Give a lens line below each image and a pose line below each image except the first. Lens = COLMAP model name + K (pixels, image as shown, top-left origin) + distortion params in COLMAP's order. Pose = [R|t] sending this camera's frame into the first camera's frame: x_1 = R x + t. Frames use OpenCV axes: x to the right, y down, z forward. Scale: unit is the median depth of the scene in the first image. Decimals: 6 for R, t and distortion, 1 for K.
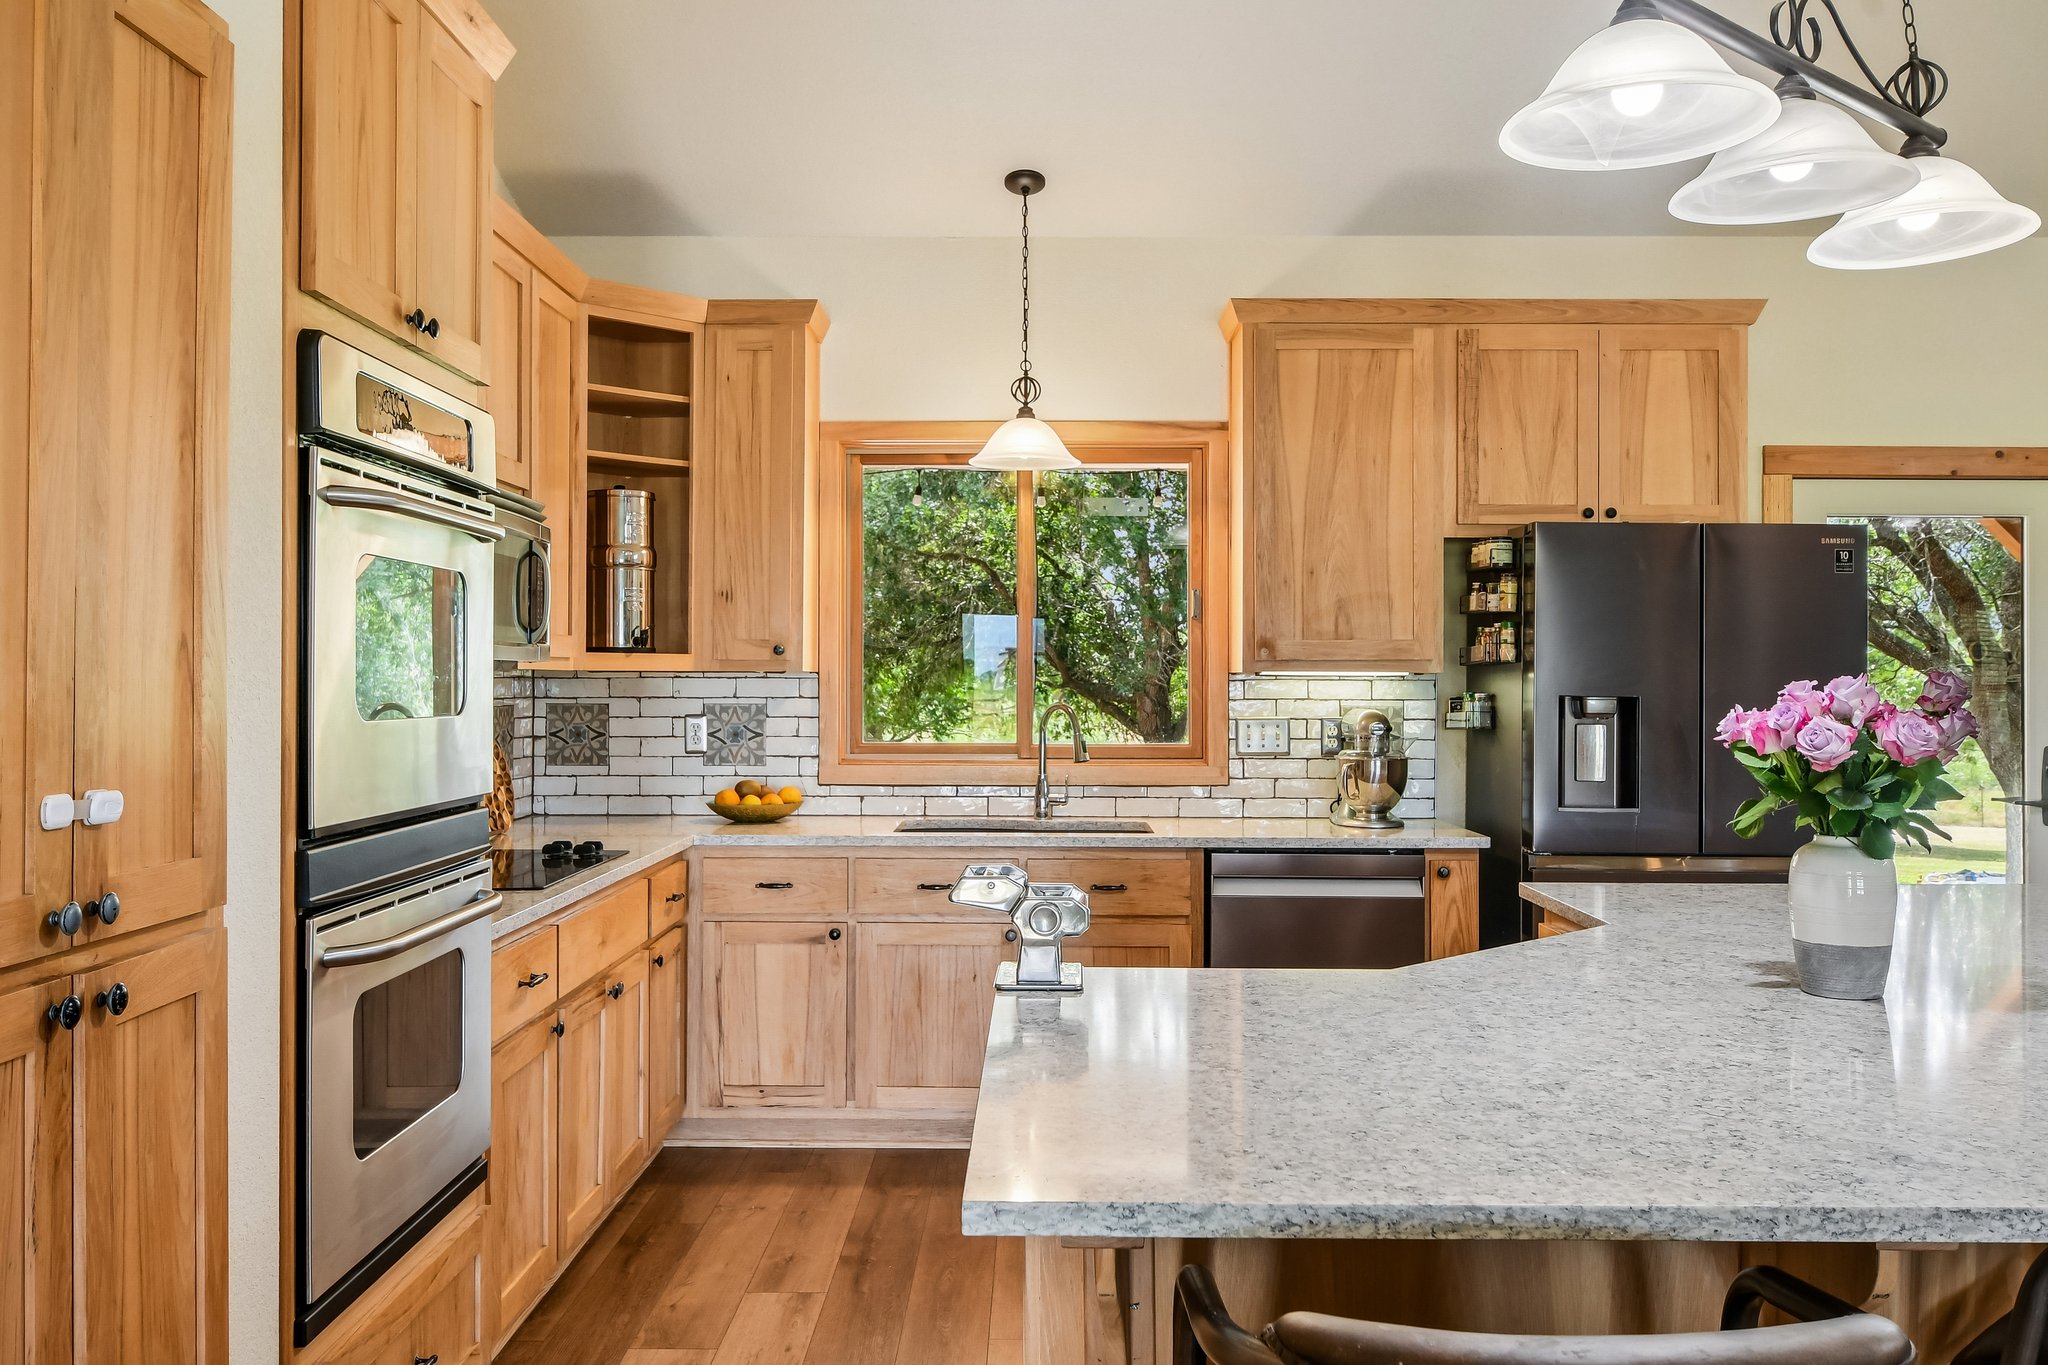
lens RADIAL K [[1686.8, 0, 1024.0], [0, 1686.8, 682.5], [0, 0, 1]] dist [-0.009887, -0.001876]
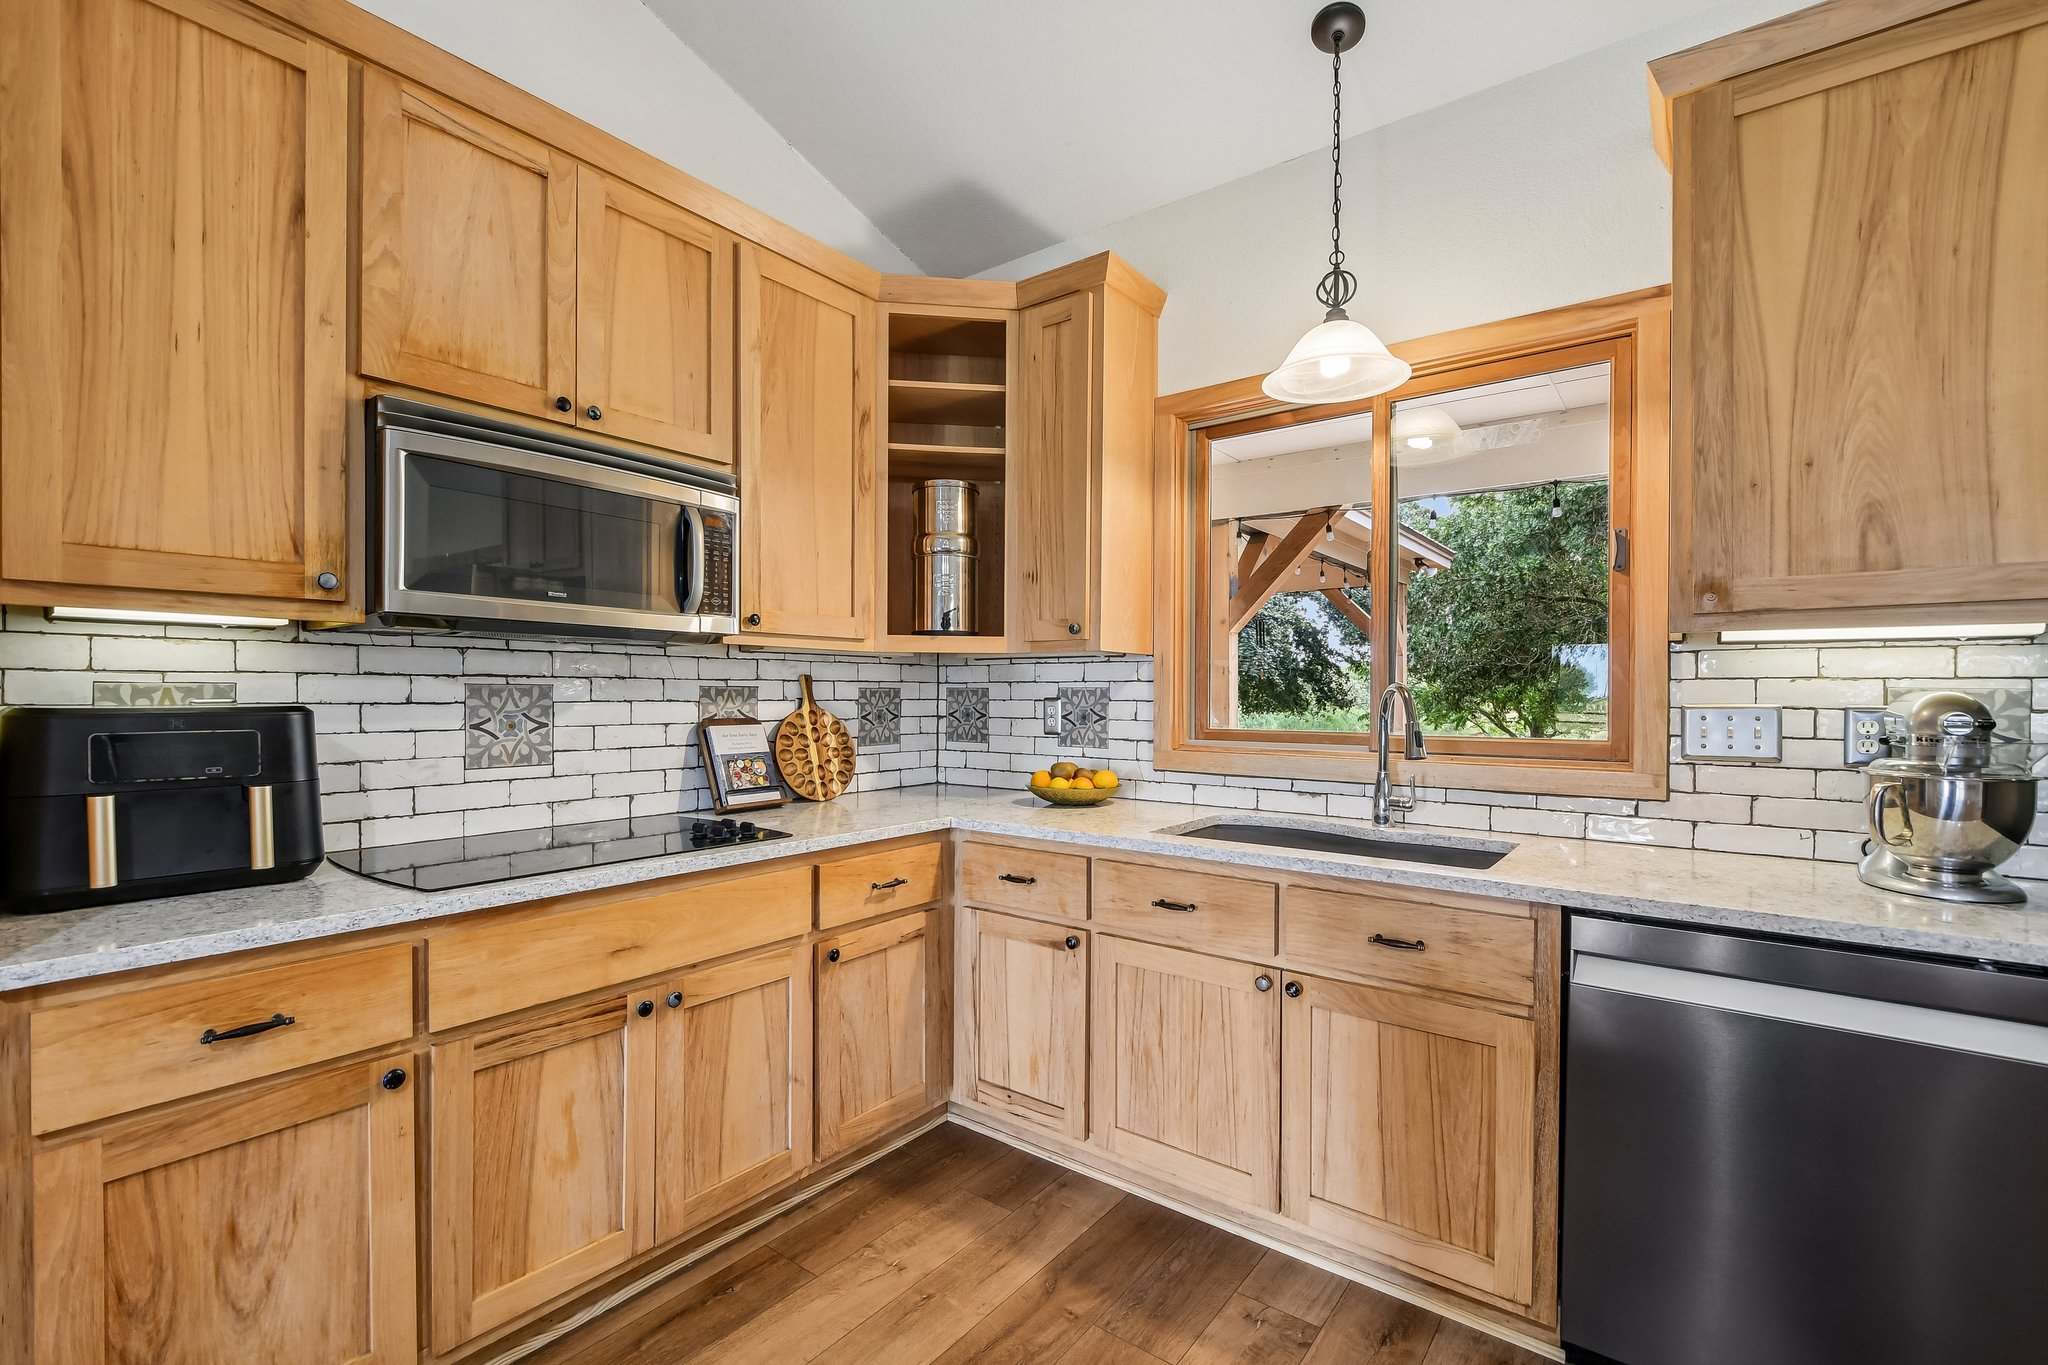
lens RADIAL K [[891.6, 0, 1024.5], [0, 891.6, 704.0], [0, 0, 1]] dist [0.001579, -0.005555]
pose [[0.801053, 0.008175, -0.598537, 0.136600], [-0.003671, 0.999955, 0.008744, 0.019227], [0.598582, -0.004807, 0.801047, 0.573880]]
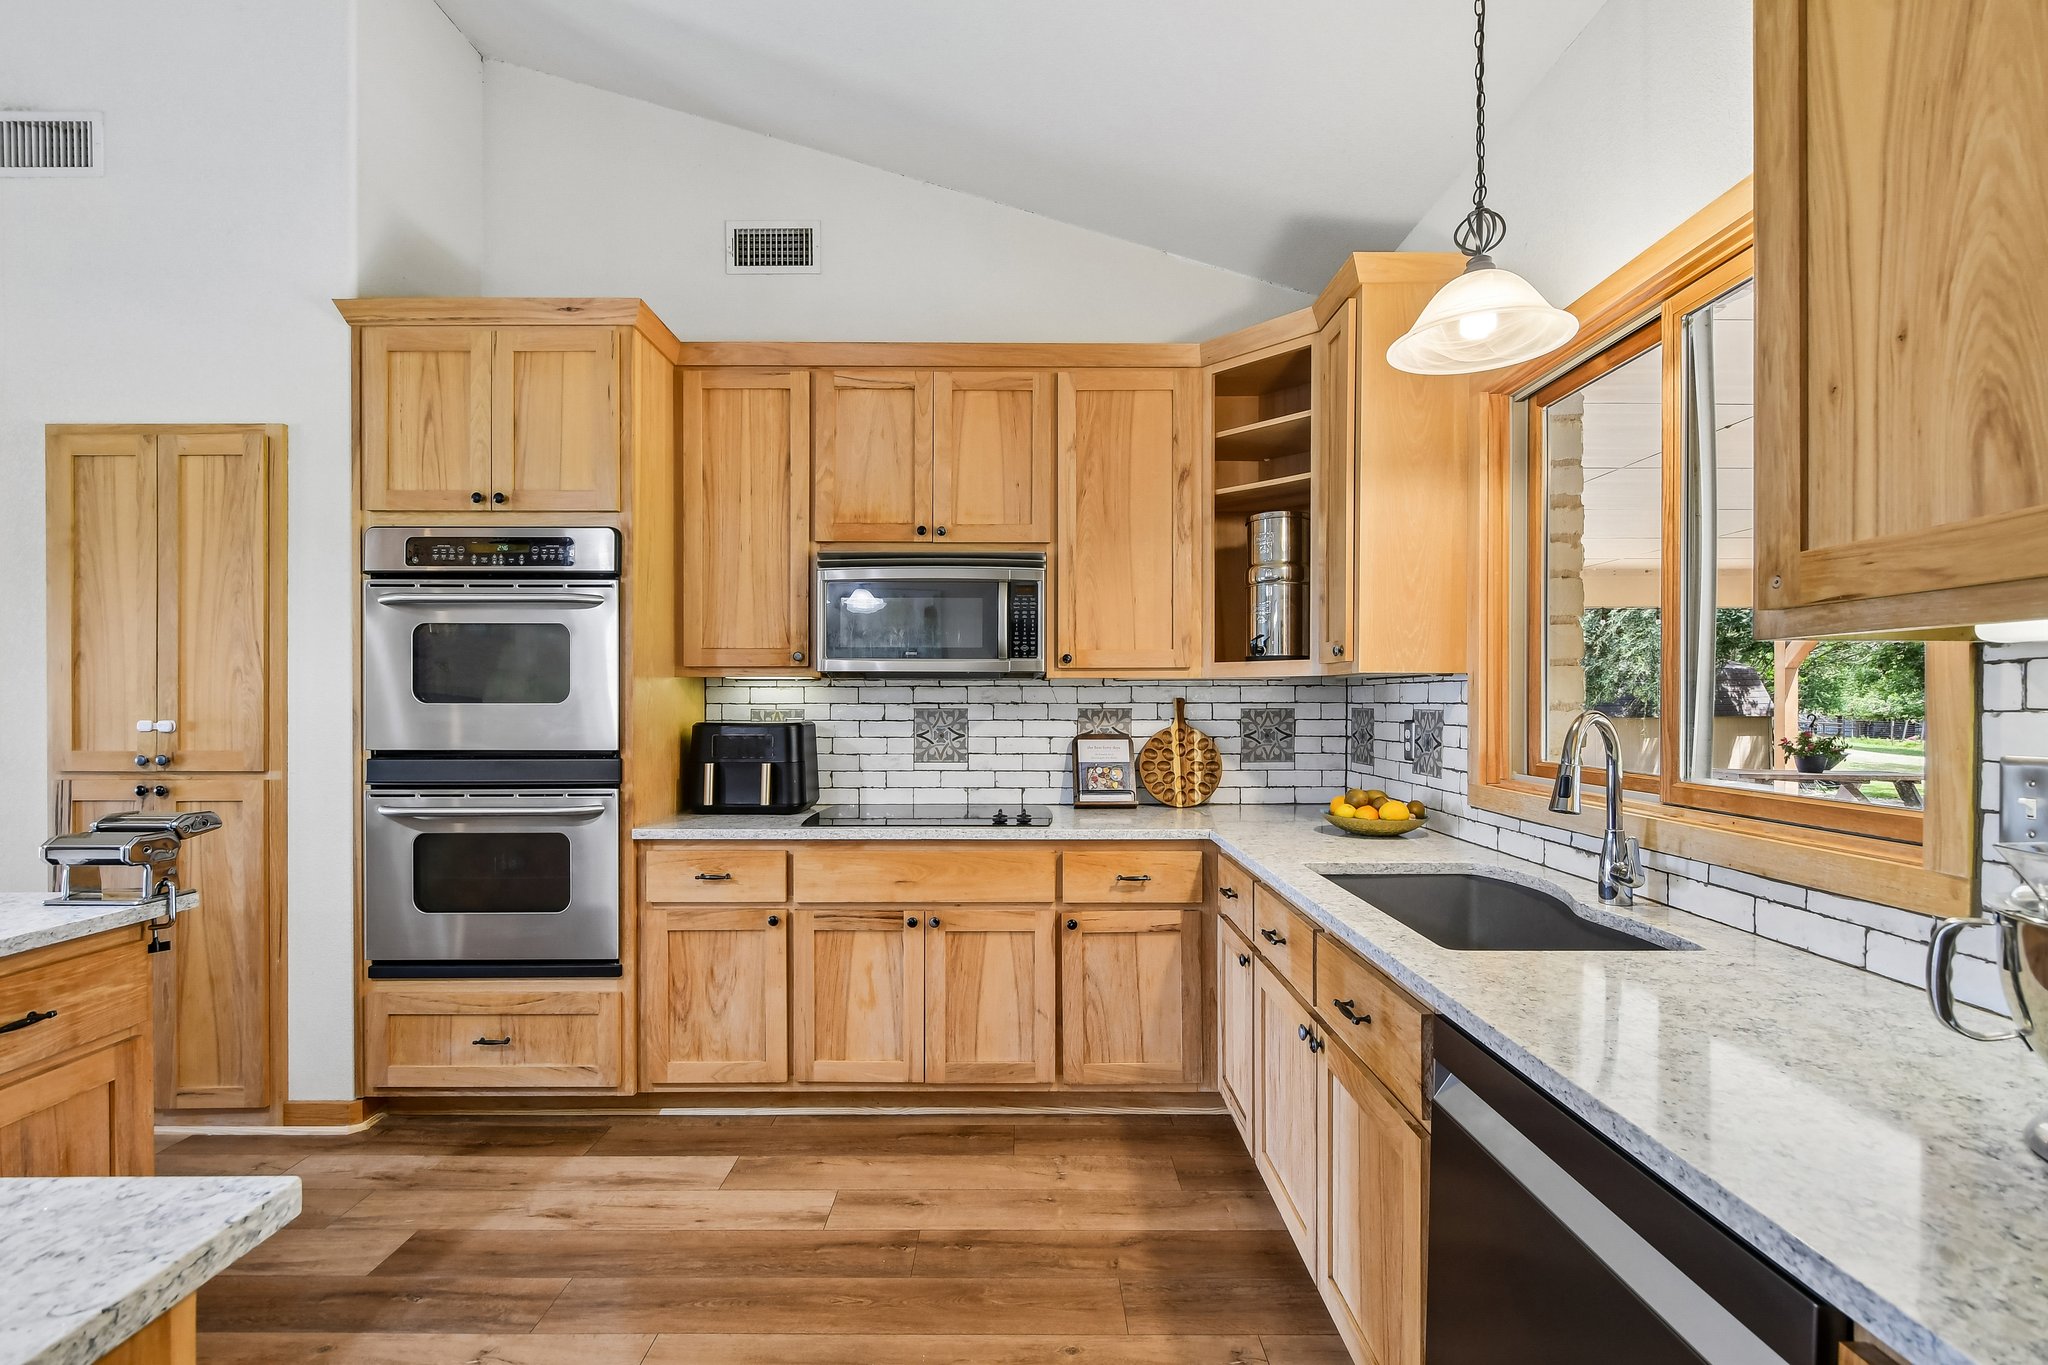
lens RADIAL K [[907.8, 0, 1024.8], [0, 907.8, 706.1], [0, 0, 1]] dist [0.000036, -0.000520]
pose [[0.011493, 0.005613, -0.999918, 0.352543], [-0.002044, 0.999982, 0.005590, 0.008717], [0.999932, 0.001980, 0.011504, 0.820340]]
